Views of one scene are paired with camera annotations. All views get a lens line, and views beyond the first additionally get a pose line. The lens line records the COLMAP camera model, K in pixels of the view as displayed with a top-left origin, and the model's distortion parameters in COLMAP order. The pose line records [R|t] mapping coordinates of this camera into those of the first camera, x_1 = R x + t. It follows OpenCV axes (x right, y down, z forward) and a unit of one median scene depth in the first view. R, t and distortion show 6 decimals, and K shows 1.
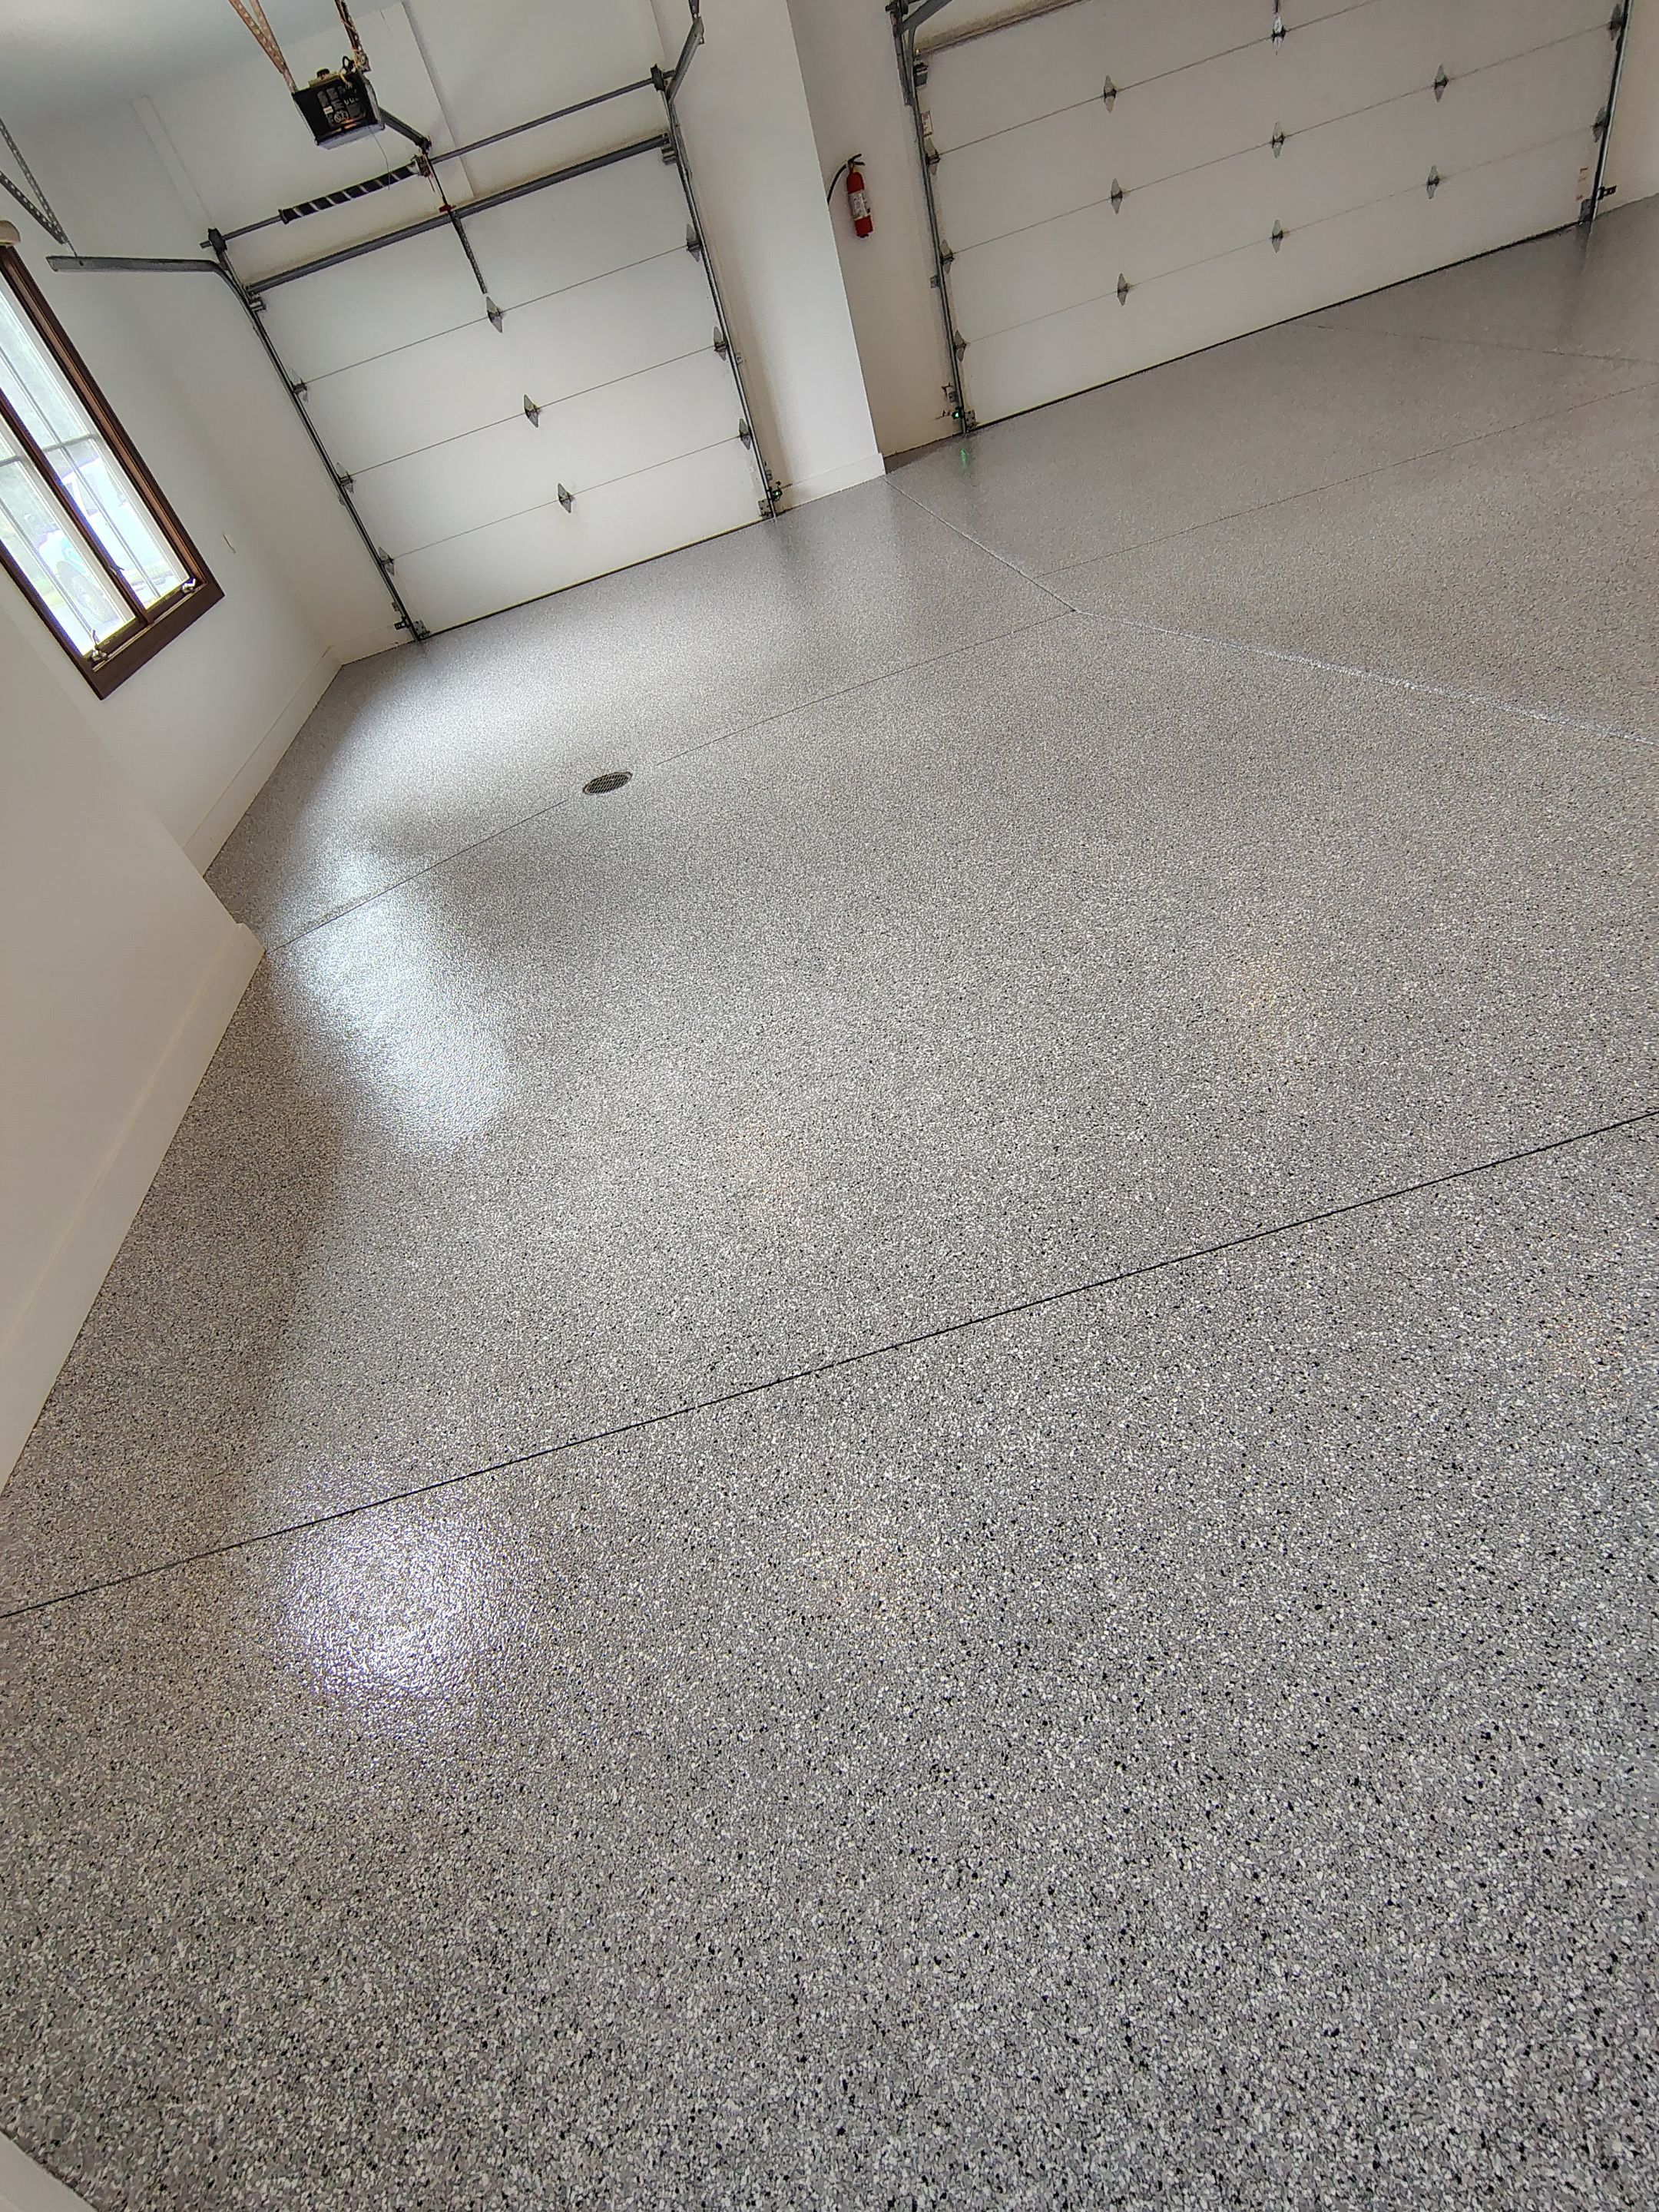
lens RADIAL K [[1041.8, 0, 822.3], [0, 1041.8, 1110.2], [0, 0, 1]] dist [-0.010451, 0.004711]
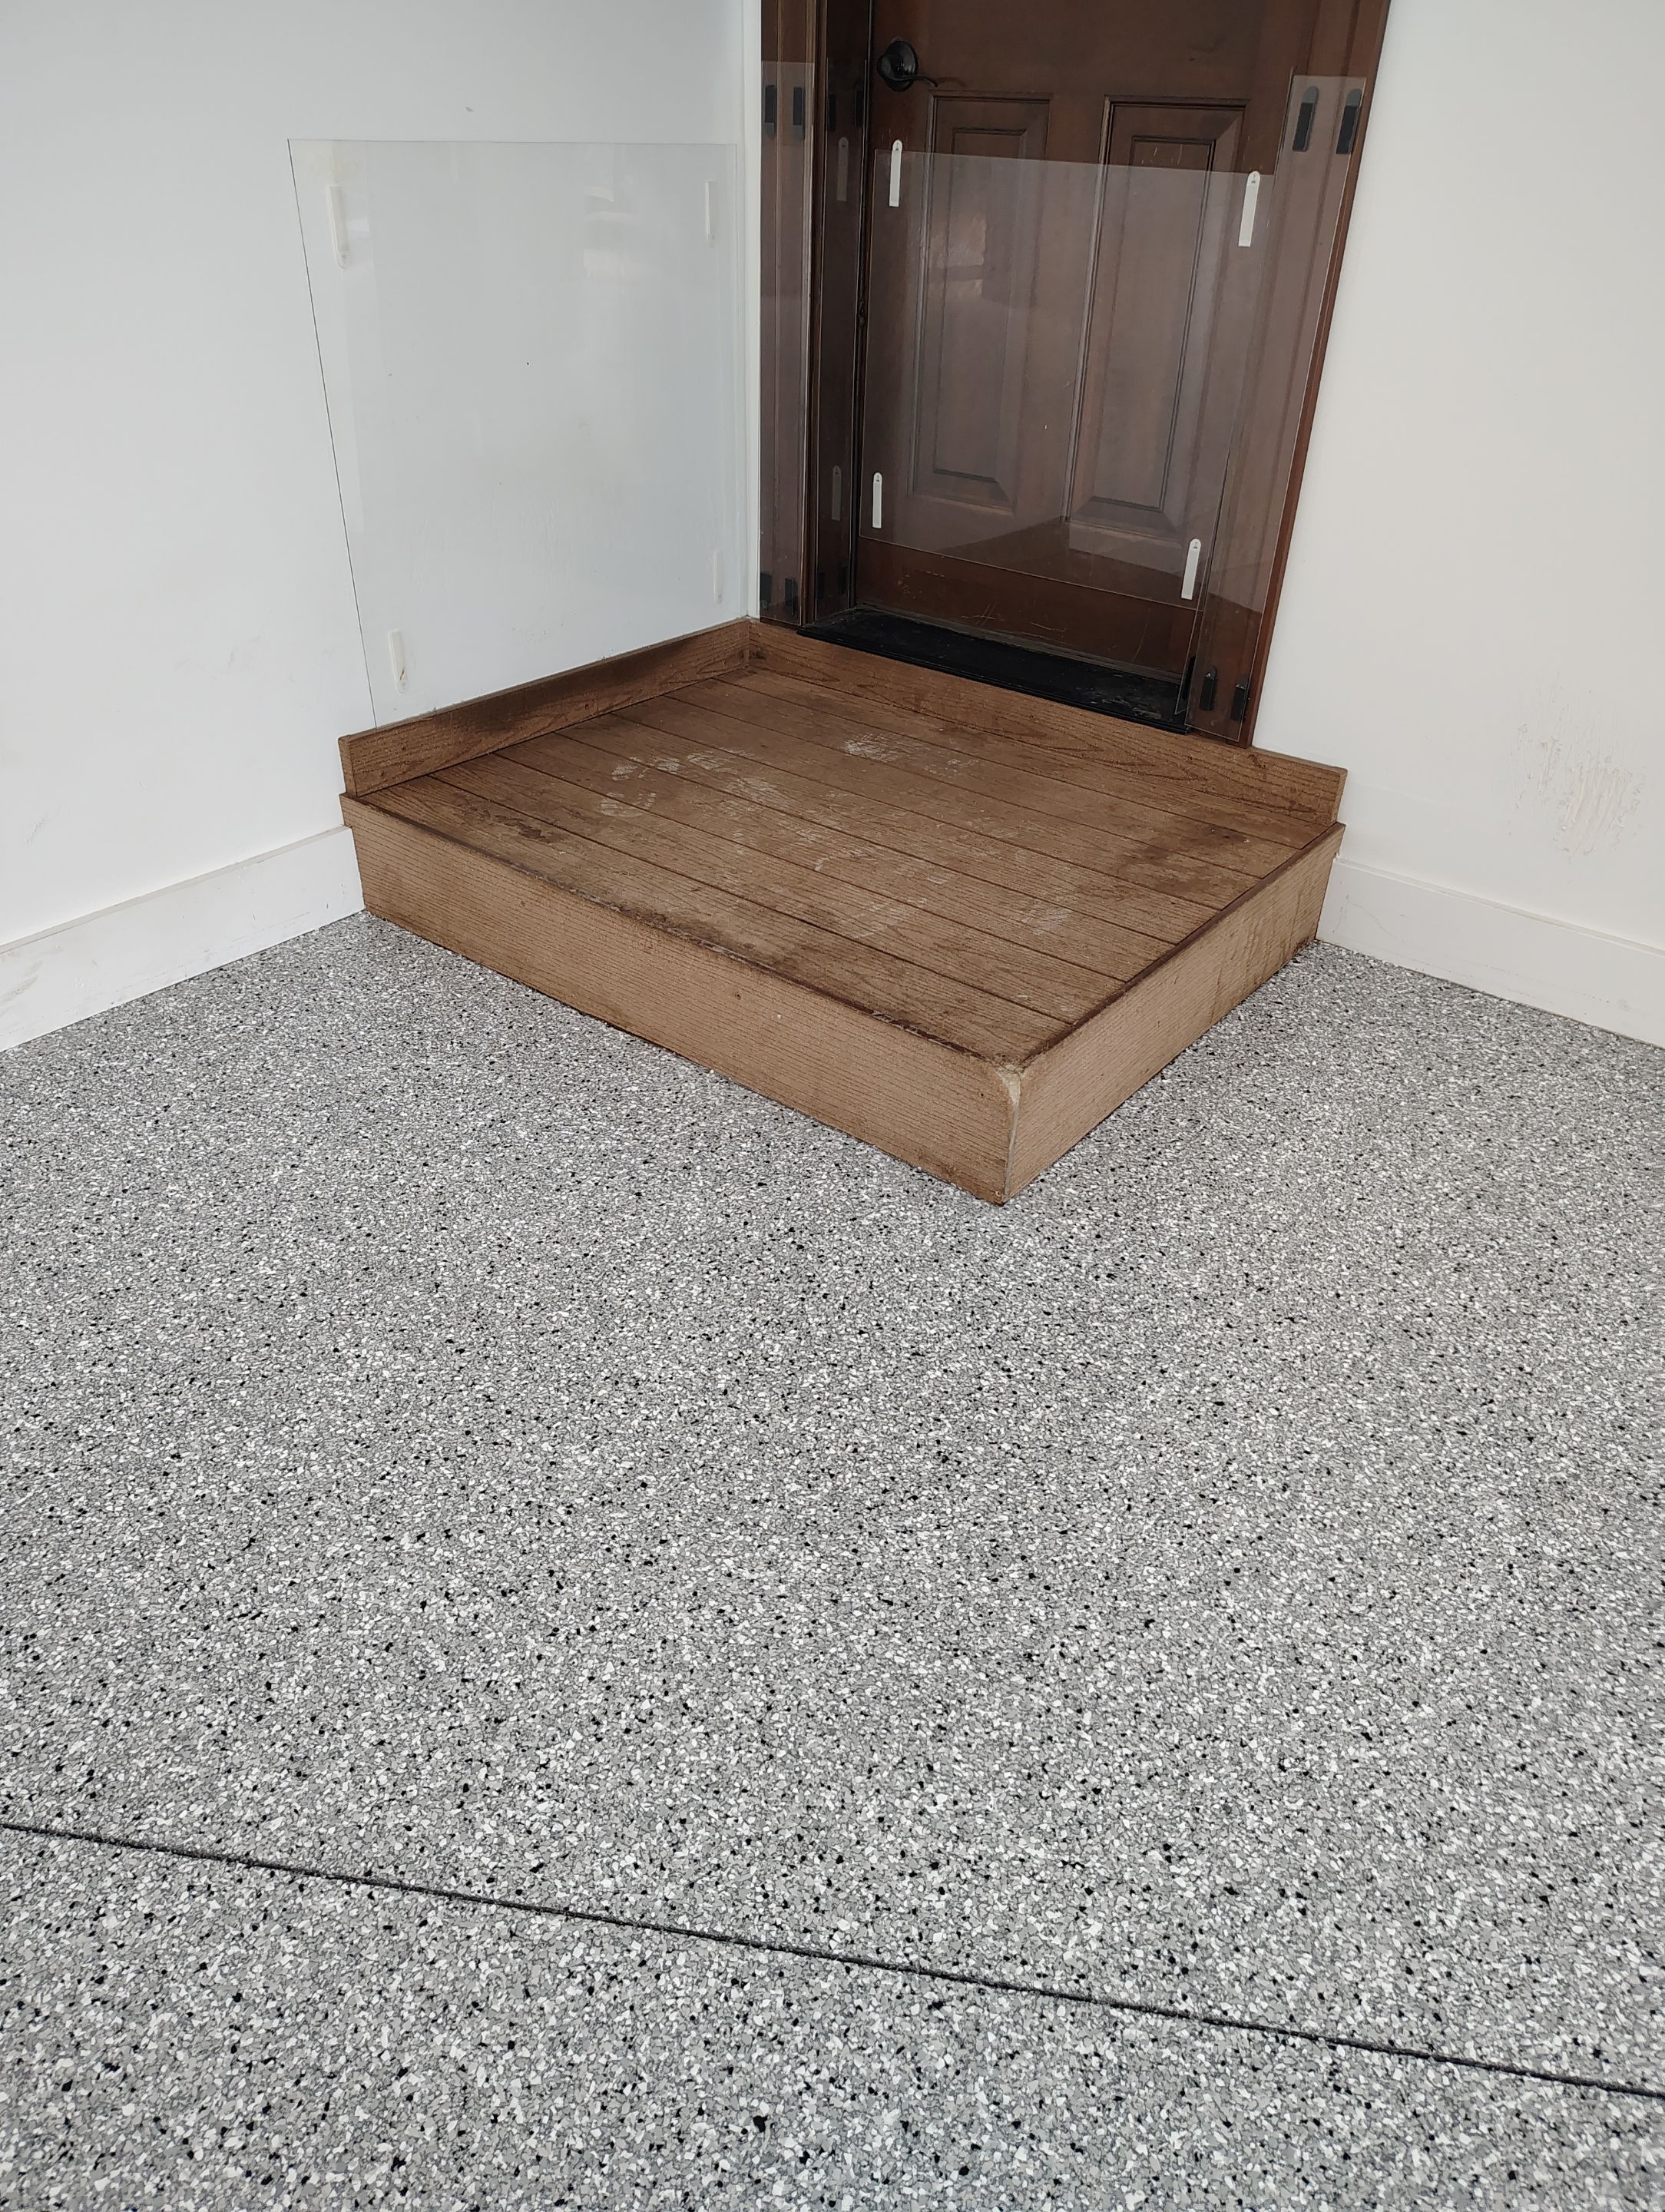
lens RADIAL K [[1545.1, 0, 842.6], [0, 1545.1, 1147.4], [0, 0, 1]] dist [0.042219, -0.056976]
pose [[-0.928079, 0.045721, 0.369565, 0.199502], [0.365582, 0.300678, 0.880876, -0.420791], [-0.070846, 0.952629, -0.295768, 0.754744]]
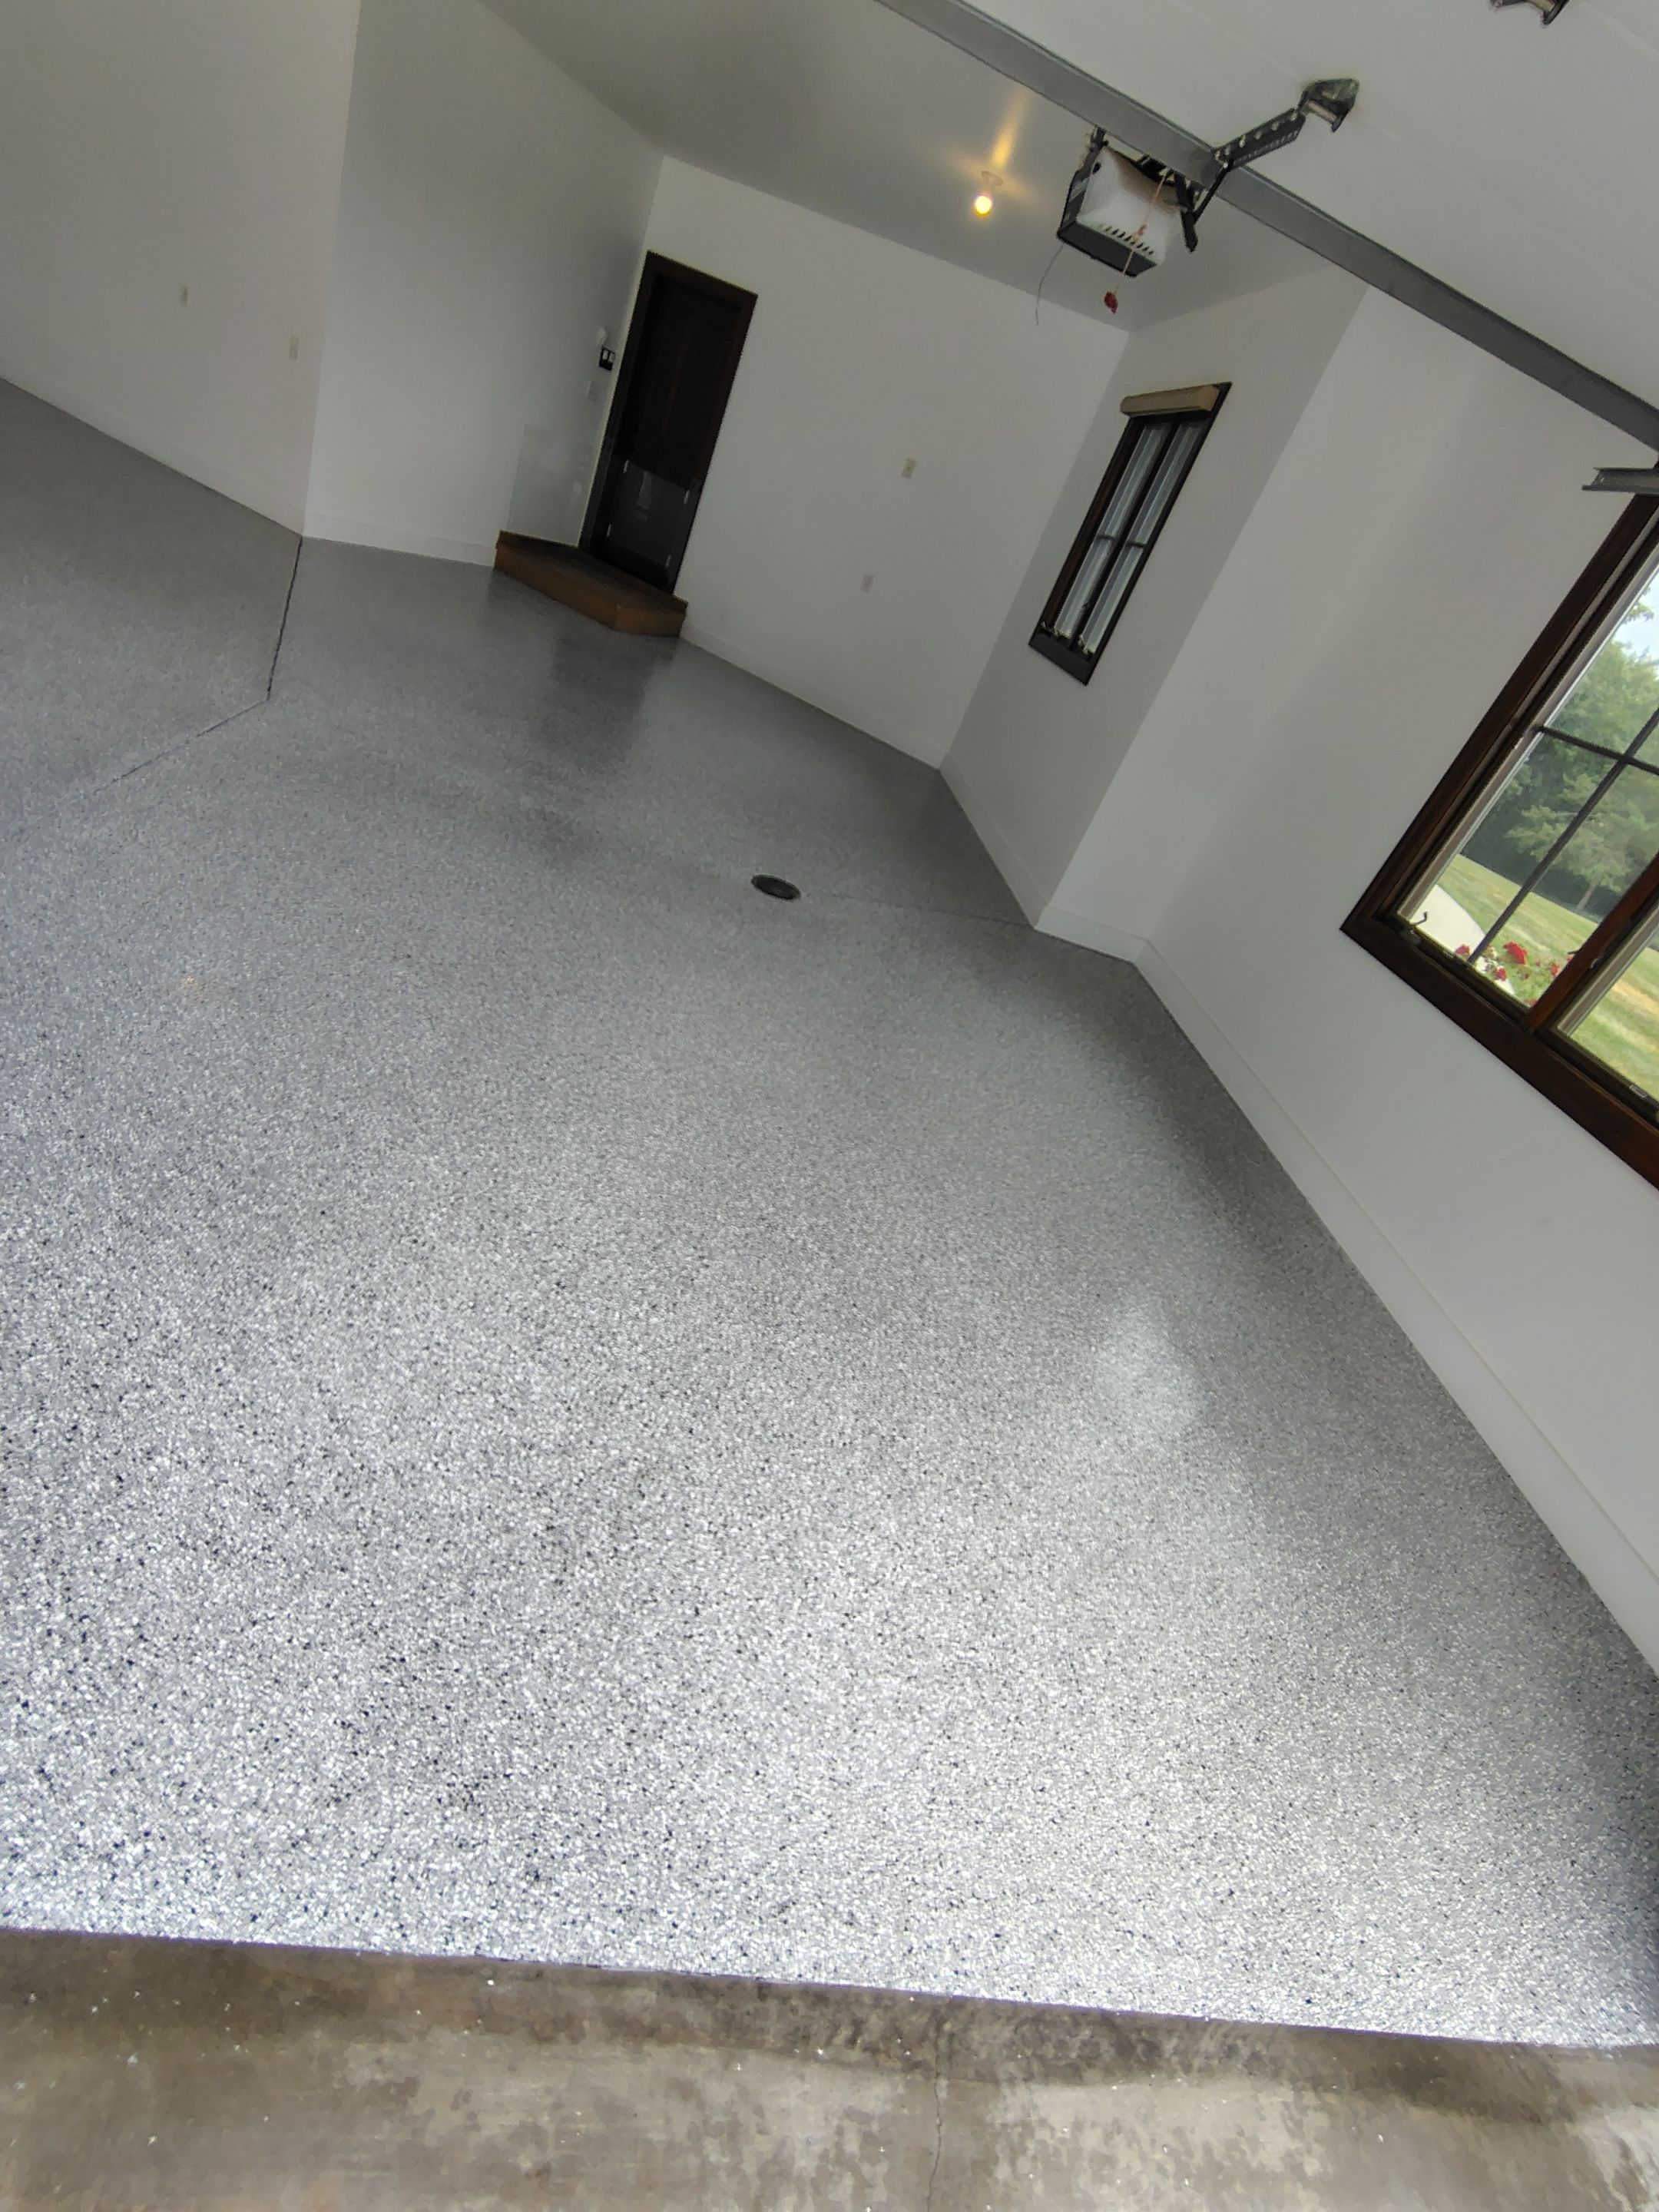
lens RADIAL K [[1031.7, 0, 829.6], [0, 1031.7, 1111.2], [0, 0, 1]] dist [-0.010455, 0.006191]
pose [[-0.991138, -0.127739, 0.036438, -0.646534], [-0.008413, 0.334127, 0.942490, -2.434331], [-0.132568, 0.933832, -0.332241, 3.152089]]
